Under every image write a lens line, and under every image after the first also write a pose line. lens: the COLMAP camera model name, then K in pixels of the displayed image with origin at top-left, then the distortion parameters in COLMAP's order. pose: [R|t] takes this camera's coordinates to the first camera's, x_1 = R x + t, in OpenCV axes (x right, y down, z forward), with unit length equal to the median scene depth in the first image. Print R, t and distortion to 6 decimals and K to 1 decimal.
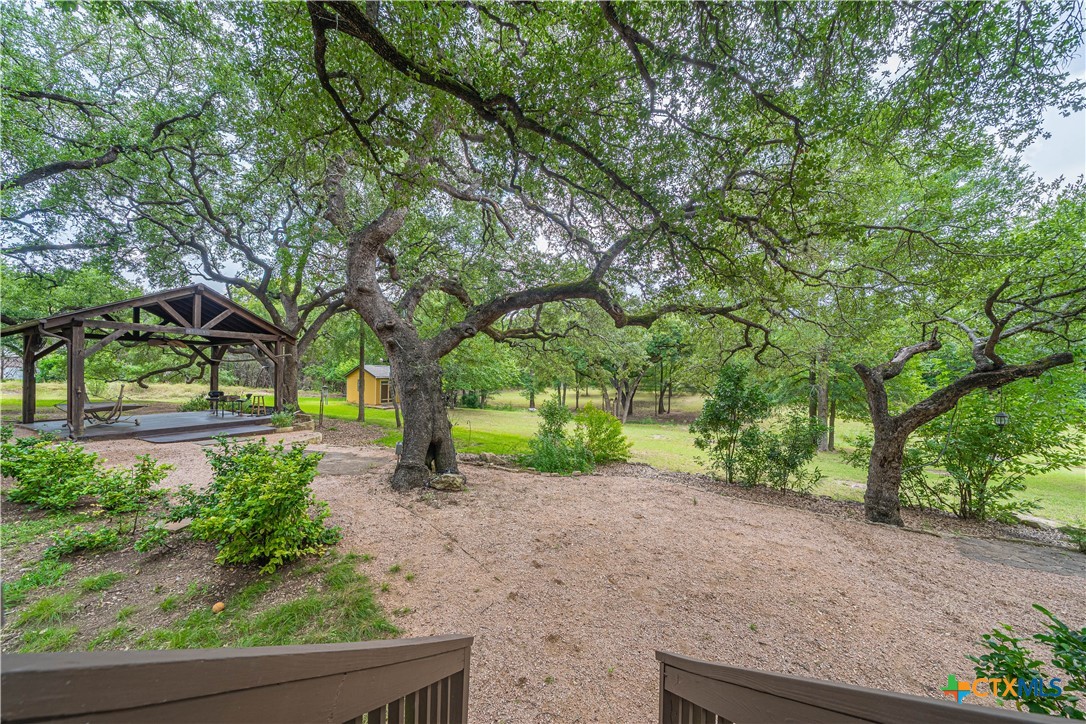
lens RADIAL K [[377.3, 0, 536.6], [0, 377.3, 371.7], [0, 0, 1]] dist [-0.002179, -0.000081]
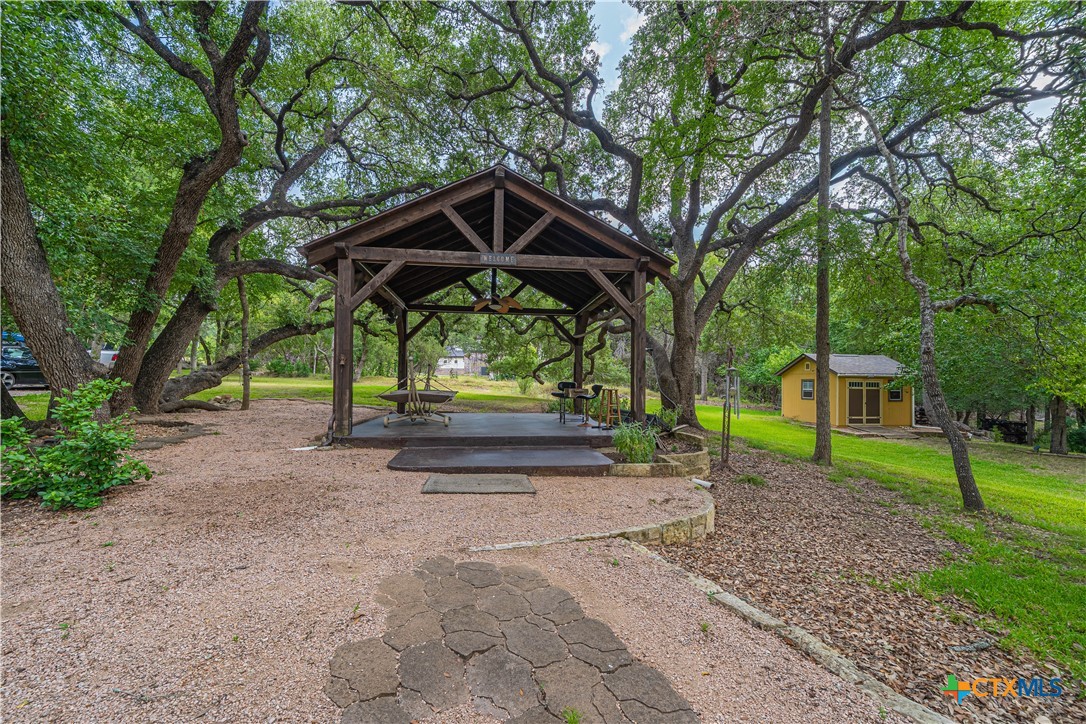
lens RADIAL K [[409.6, 0, 543.8], [0, 409.6, 371.7], [0, 0, 1]] dist [-0.000991, -0.000098]
pose [[0.556025, -0.016392, -0.831004, -0.350804], [-0.007524, 0.999665, -0.024753, 0.056558], [0.831132, 0.020016, 0.555716, 0.657658]]
